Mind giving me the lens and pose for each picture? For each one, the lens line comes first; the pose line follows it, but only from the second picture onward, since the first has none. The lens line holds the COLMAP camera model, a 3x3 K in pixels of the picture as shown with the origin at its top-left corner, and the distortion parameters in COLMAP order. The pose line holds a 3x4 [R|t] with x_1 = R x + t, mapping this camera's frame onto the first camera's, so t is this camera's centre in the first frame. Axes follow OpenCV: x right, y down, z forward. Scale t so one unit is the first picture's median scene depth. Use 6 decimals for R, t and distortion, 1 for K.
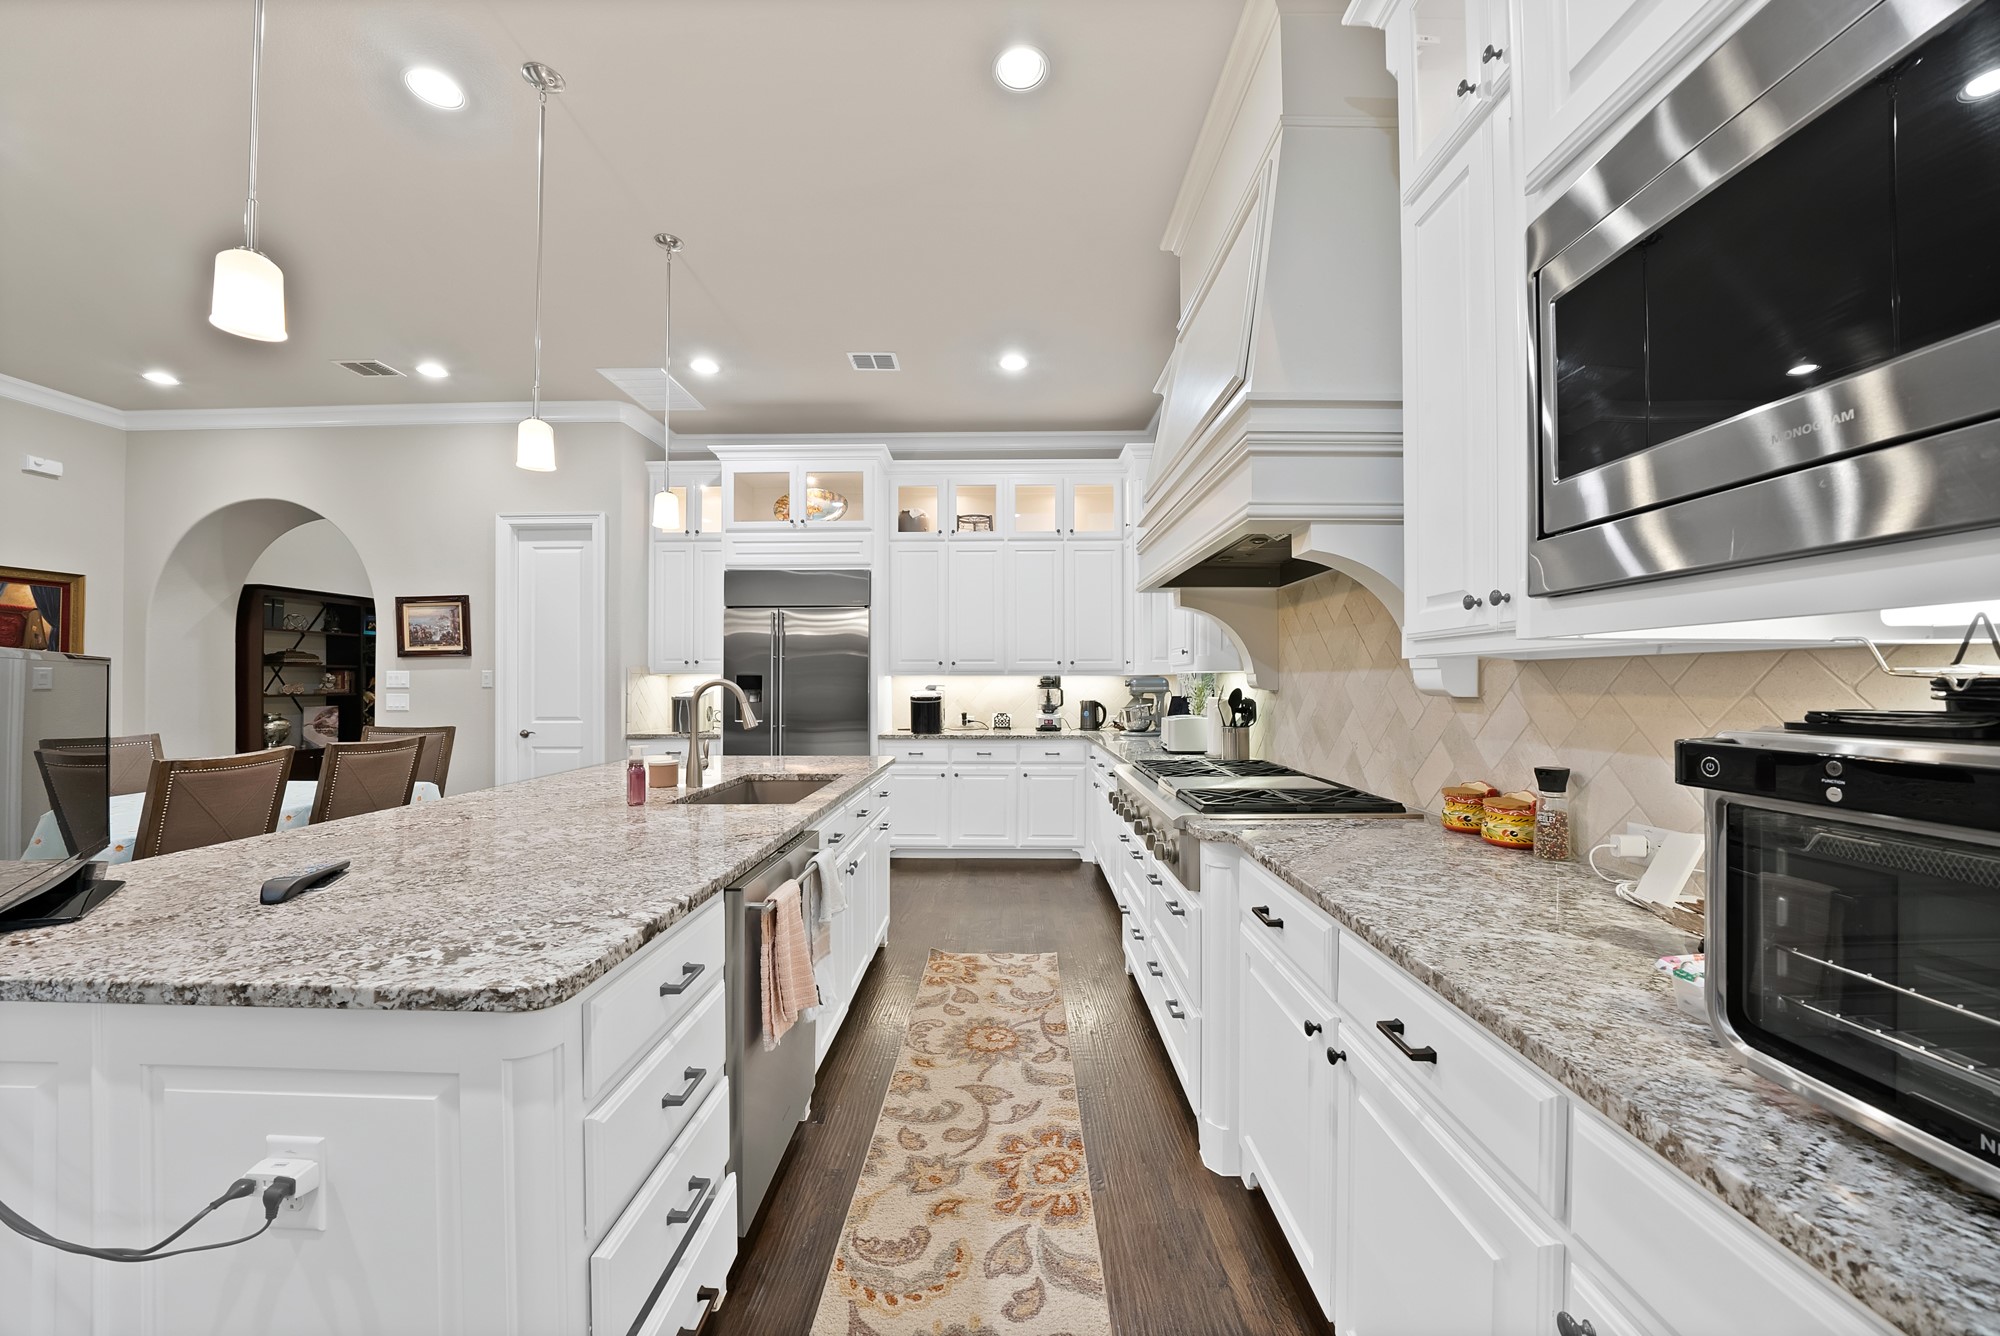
lens RADIAL K [[721.9, 0, 998.0], [0, 721.9, 676.7], [0, 0, 1]] dist [-0.017135, -0.000382]
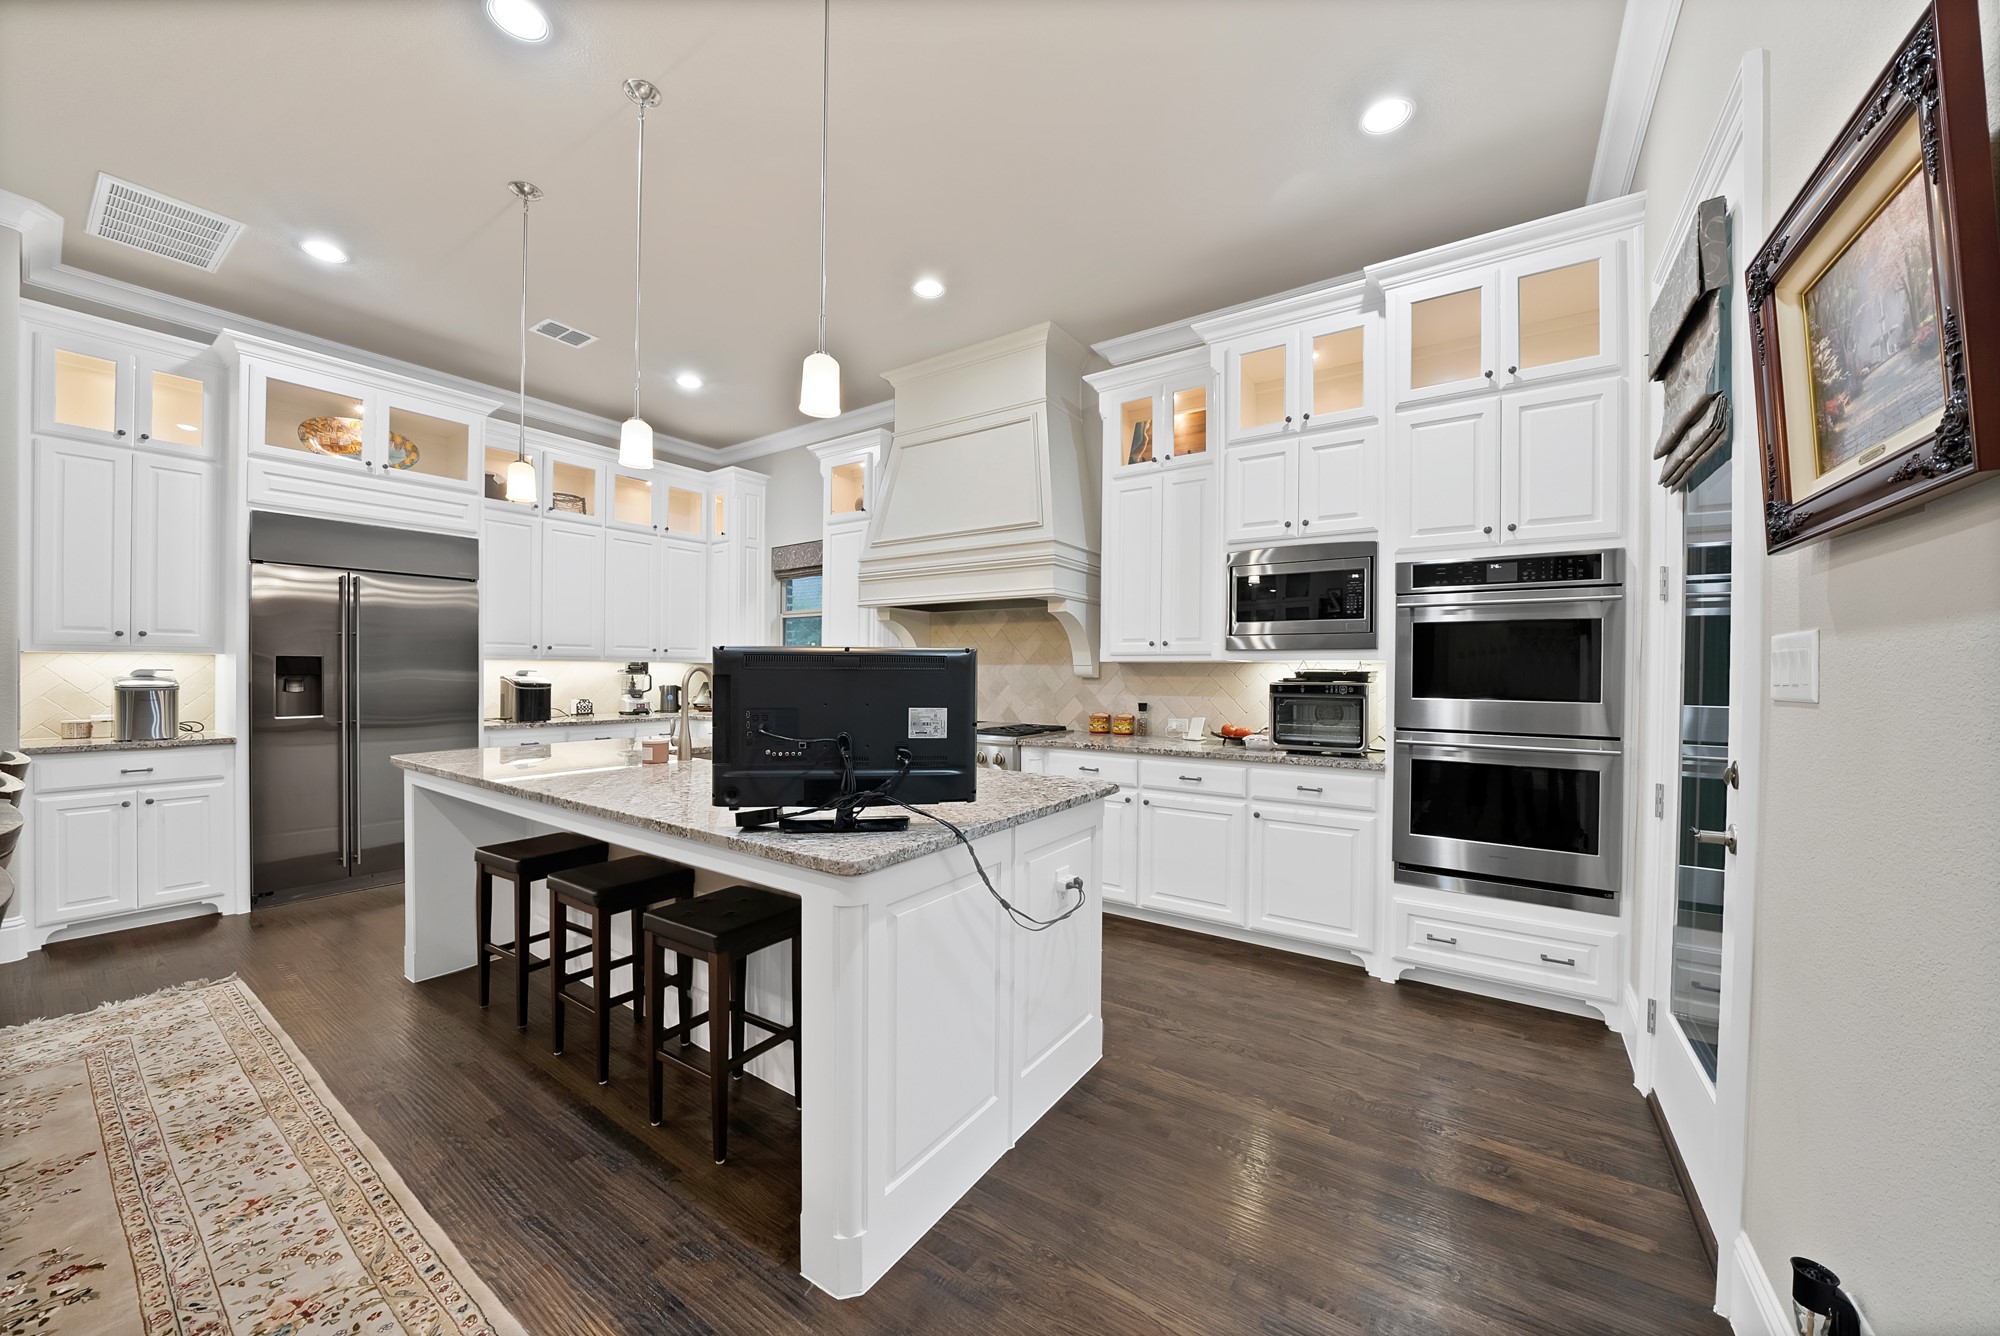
lens RADIAL K [[721.9, 0, 1003.5], [0, 721.9, 671.8], [0, 0, 1]] dist [-0.017135, -0.000382]
pose [[0.552489, 0.005069, 0.833505, -1.102134], [-0.014218, 0.999893, 0.003343, 0.004483], [-0.833399, -0.013698, 0.552502, -0.043549]]
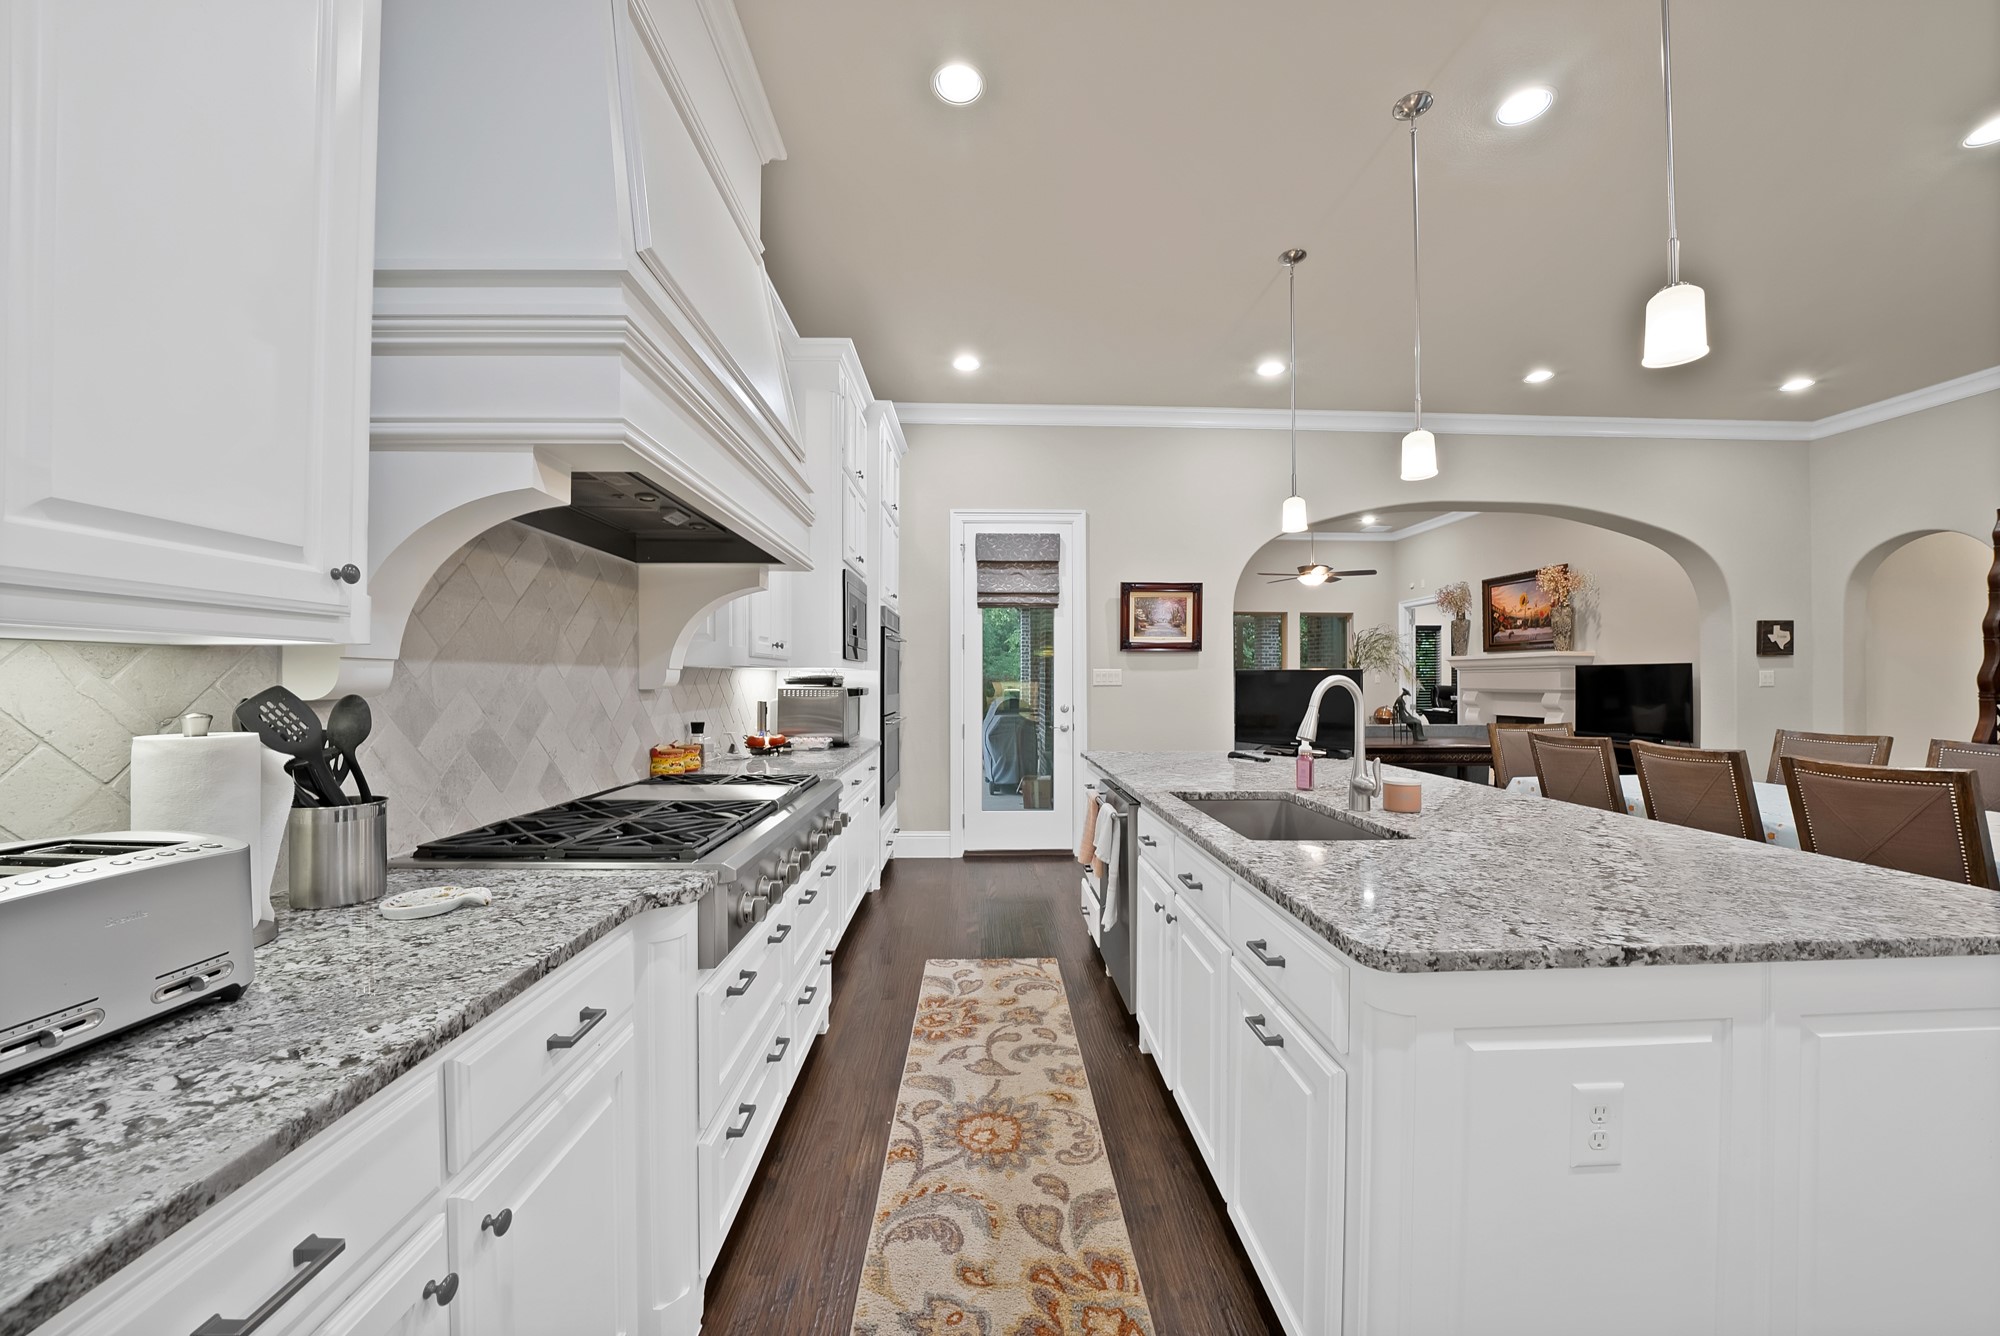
lens RADIAL K [[721.9, 0, 999.9], [0, 721.9, 675.0], [0, 0, 1]] dist [-0.017135, -0.000382]
pose [[-0.998835, -0.003079, -0.048160, 0.019621], [-0.002518, 0.999928, -0.011693, 0.011978], [0.048193, -0.011558, -0.998771, 1.836731]]
